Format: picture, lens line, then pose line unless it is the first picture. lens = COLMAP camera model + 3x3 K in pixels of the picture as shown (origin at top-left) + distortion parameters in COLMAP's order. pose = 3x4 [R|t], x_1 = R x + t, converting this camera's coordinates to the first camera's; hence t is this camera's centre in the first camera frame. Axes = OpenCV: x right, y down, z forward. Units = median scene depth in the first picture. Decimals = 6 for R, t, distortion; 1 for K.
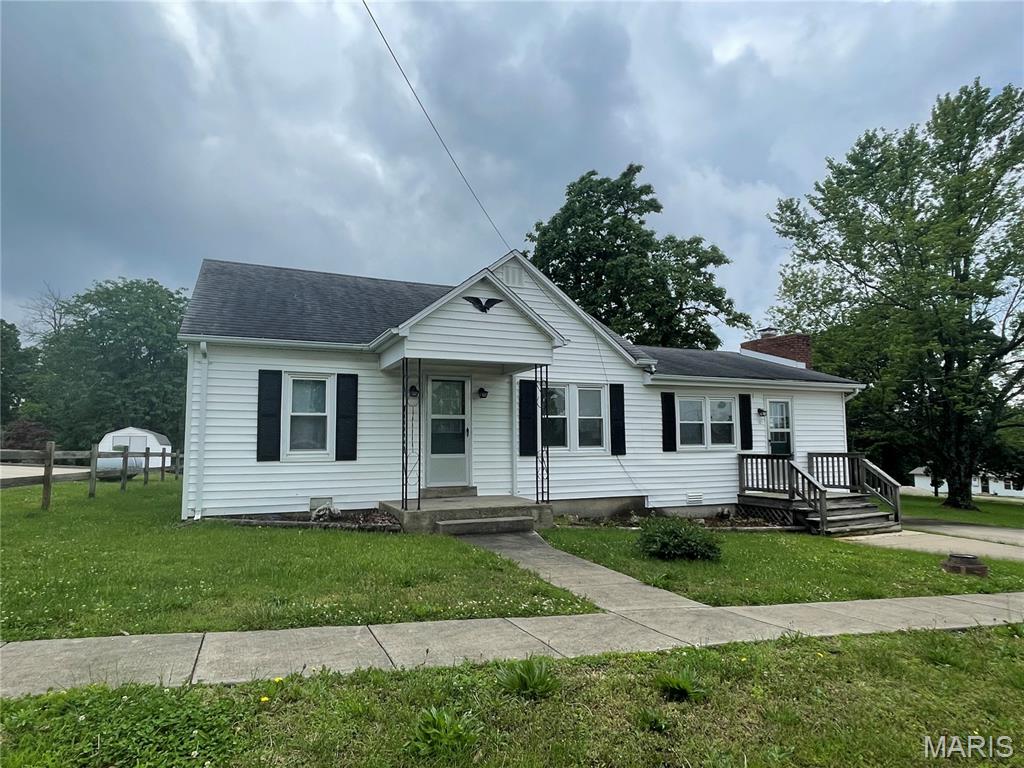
lens RADIAL K [[607.9, 0, 513.4], [0, 607.9, 386.7], [0, 0, 1]] dist [0.005316, -0.001698]
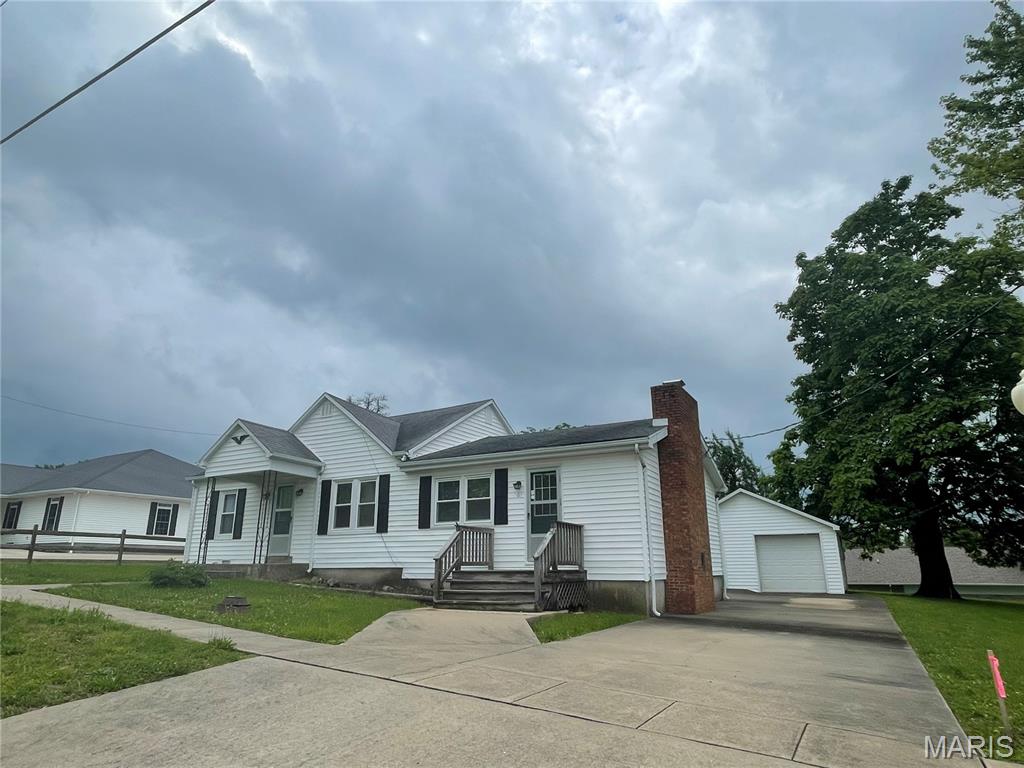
lens RADIAL K [[607.9, 0, 515.8], [0, 607.9, 387.8], [0, 0, 1]] dist [0.005316, -0.001698]
pose [[0.612988, -0.219715, -0.758928, 1.323128], [0.078084, 0.972700, -0.218536, 0.115925], [0.786224, 0.074700, 0.613409, 0.431862]]
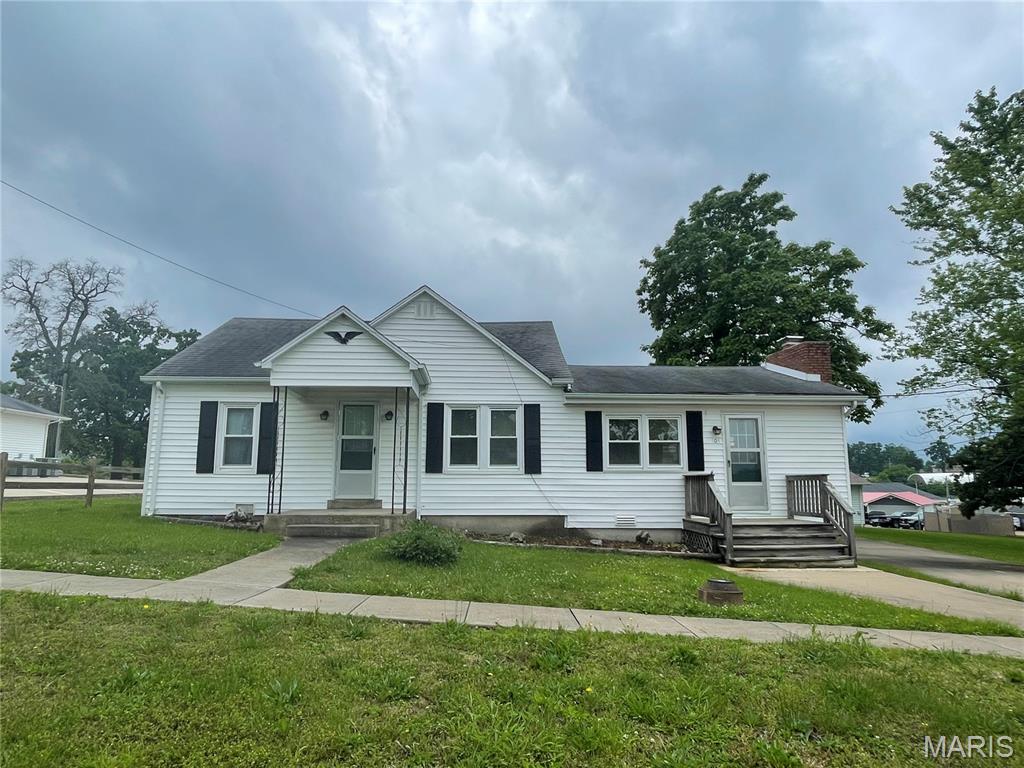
lens RADIAL K [[607.9, 0, 517.1], [0, 607.9, 389.5], [0, 0, 1]] dist [0.005316, -0.001698]
pose [[0.933053, -0.043671, -0.357077, 0.511984], [0.024773, 0.998048, -0.057329, 0.029018], [0.358884, 0.044645, 0.932314, 0.038003]]
